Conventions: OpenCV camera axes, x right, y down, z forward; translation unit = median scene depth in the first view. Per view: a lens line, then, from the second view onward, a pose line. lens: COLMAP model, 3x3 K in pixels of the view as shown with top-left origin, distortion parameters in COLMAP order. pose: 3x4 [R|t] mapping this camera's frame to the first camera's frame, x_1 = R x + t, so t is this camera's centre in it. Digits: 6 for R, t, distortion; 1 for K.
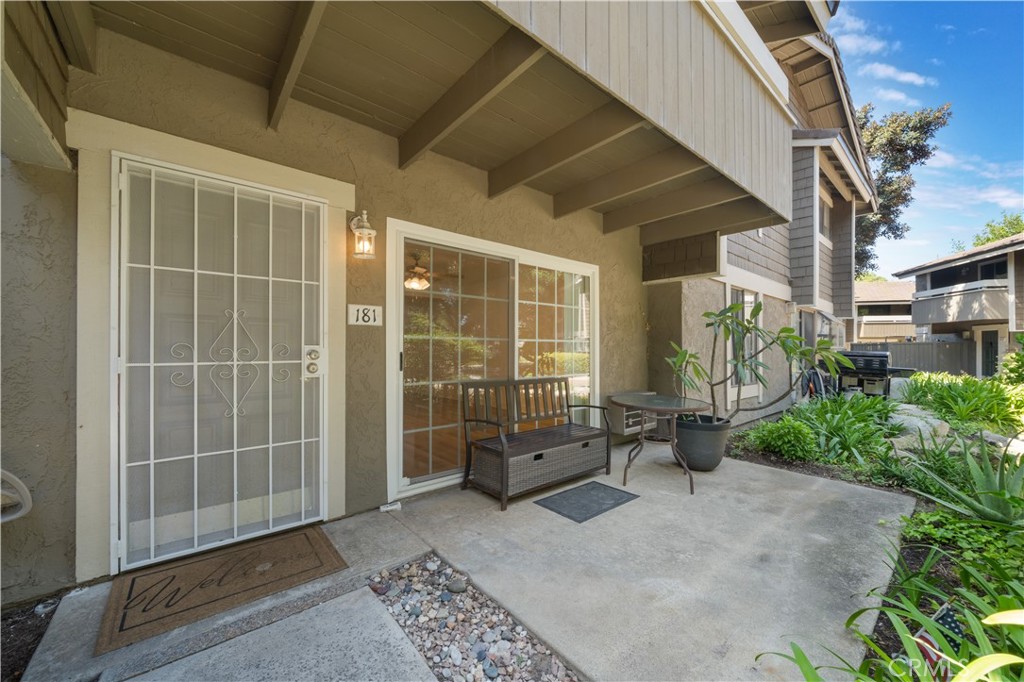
lens RADIAL K [[380.1, 0, 507.8], [0, 380.1, 344.6], [0, 0, 1]] dist [-0.003075, -0.000101]
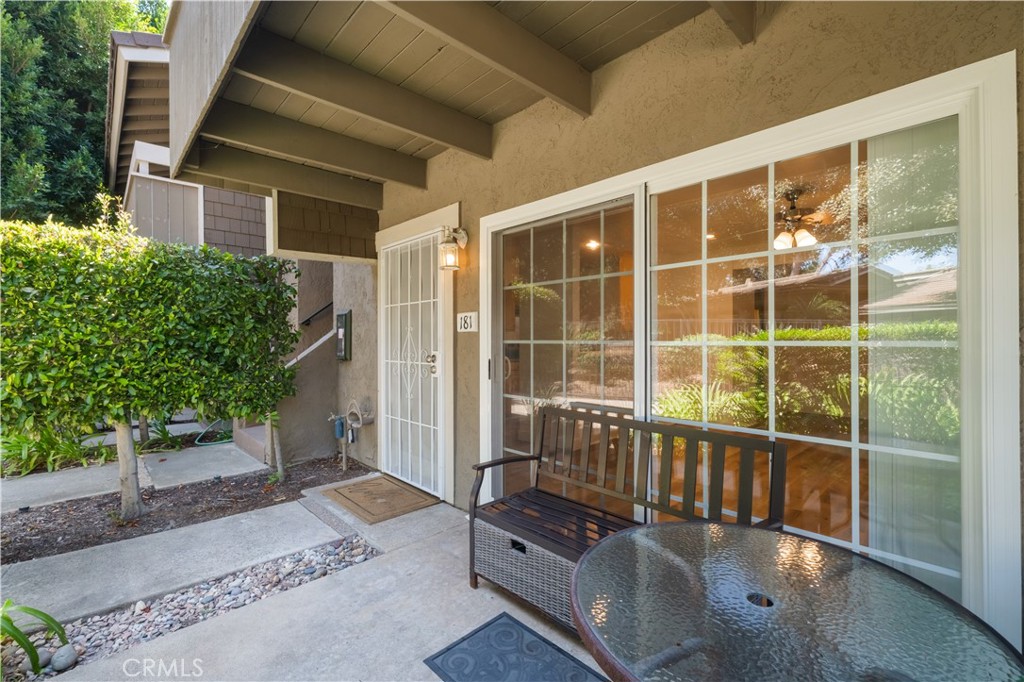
lens RADIAL K [[449.2, 0, 509.2], [0, 449.2, 341.1], [0, 0, 1]] dist [-0.001118, -0.000083]
pose [[0.058732, -0.003826, -0.998266, 0.861970], [0.007101, 0.999969, -0.003415, -0.021507], [0.998249, -0.006889, 0.058757, 1.055011]]
